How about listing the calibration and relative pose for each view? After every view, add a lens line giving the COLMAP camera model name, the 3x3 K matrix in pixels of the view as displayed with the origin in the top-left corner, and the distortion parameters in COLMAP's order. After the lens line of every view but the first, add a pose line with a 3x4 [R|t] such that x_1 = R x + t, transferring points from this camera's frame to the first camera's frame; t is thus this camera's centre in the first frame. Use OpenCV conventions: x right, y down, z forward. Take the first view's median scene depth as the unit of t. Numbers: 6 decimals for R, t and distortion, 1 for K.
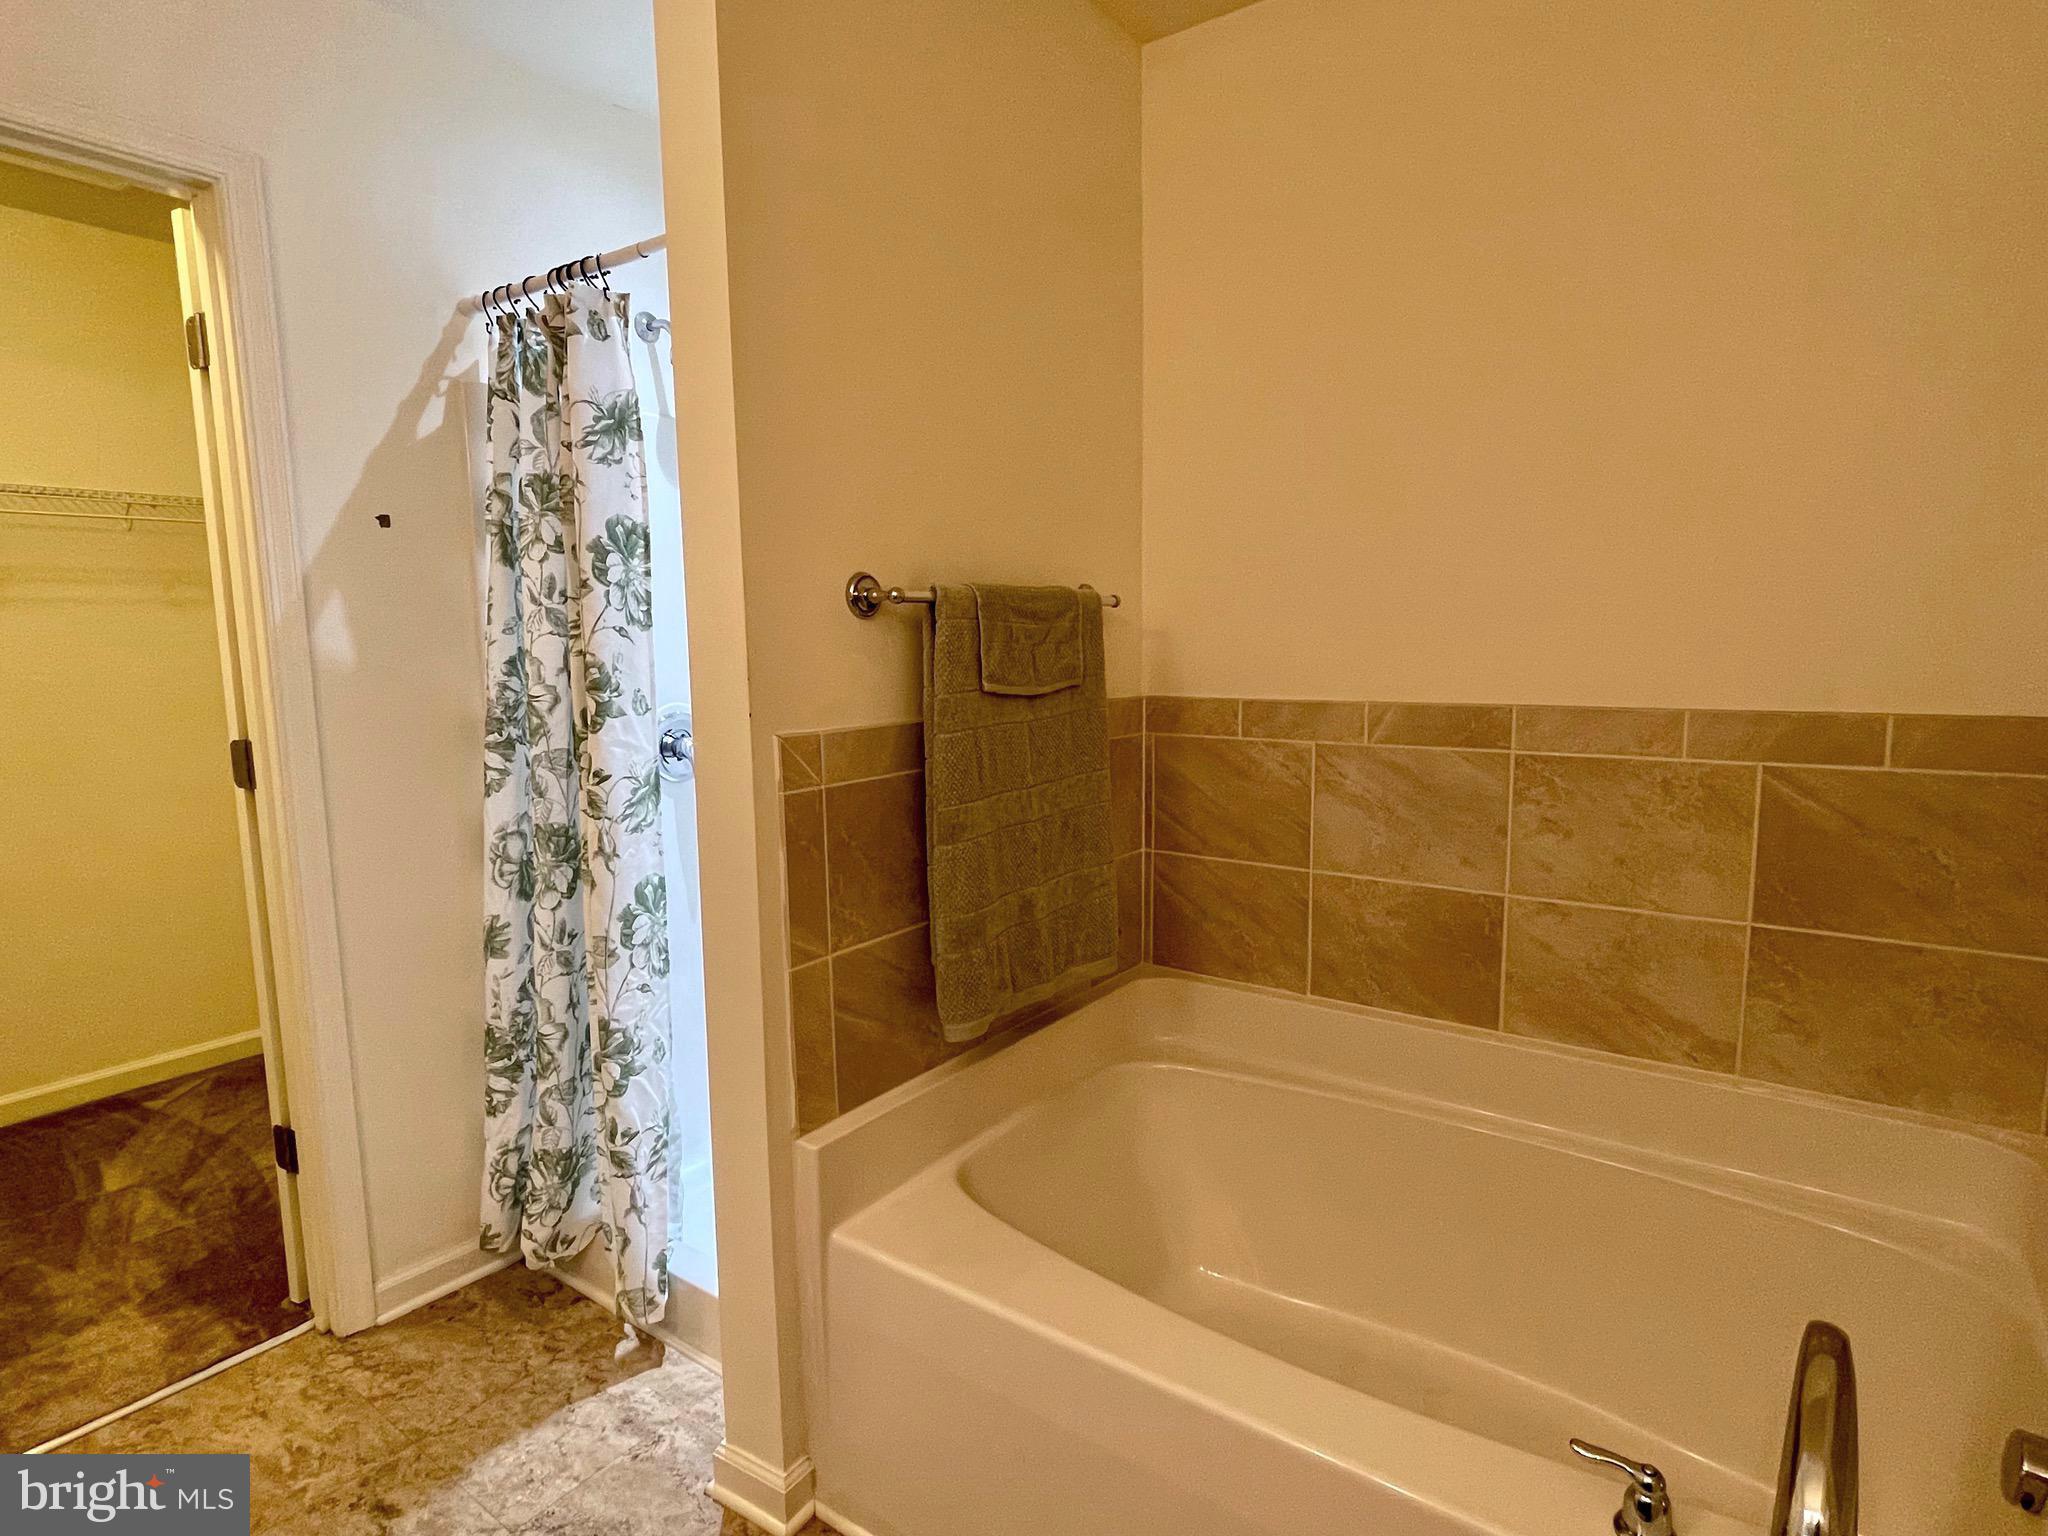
lens RADIAL K [[1063.3, 0, 1019.6], [0, 1063.3, 780.2], [0, 0, 1]] dist [-0.001193, 0.003057]
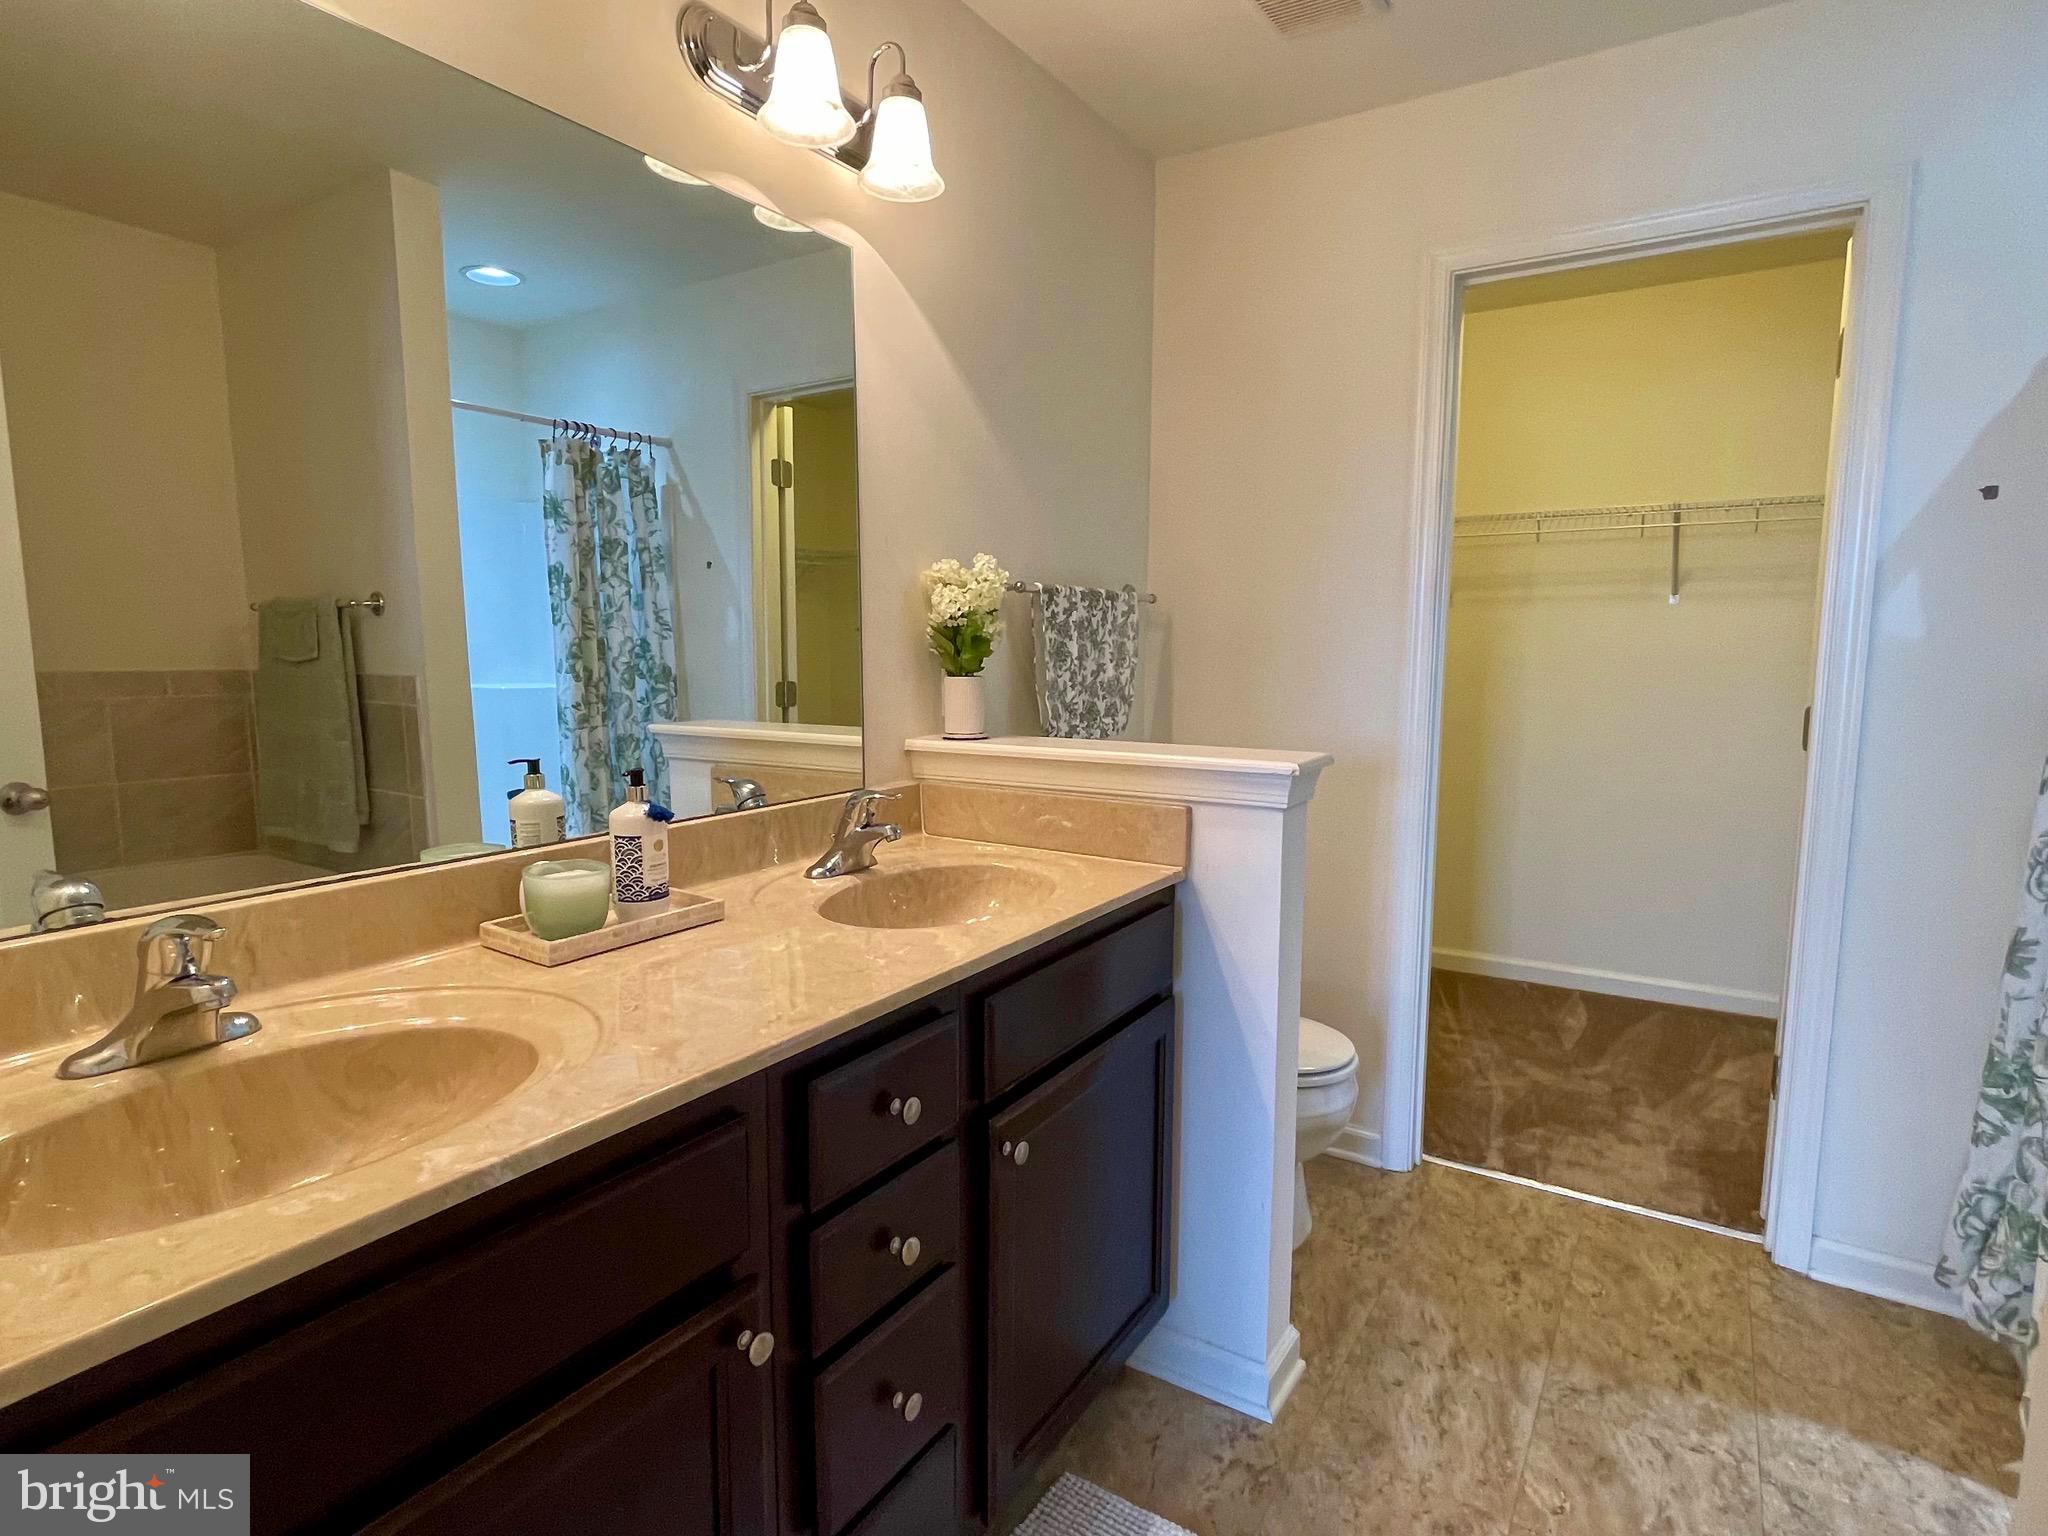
lens RADIAL K [[1063.3, 0, 1016.7], [0, 1063.3, 766.1], [0, 0, 1]] dist [-0.001193, 0.003057]
pose [[0.054265, 0.117841, -0.991549, 0.332163], [-0.129559, 0.985449, 0.110025, 0.005956], [0.990086, 0.122493, 0.068743, 0.098723]]
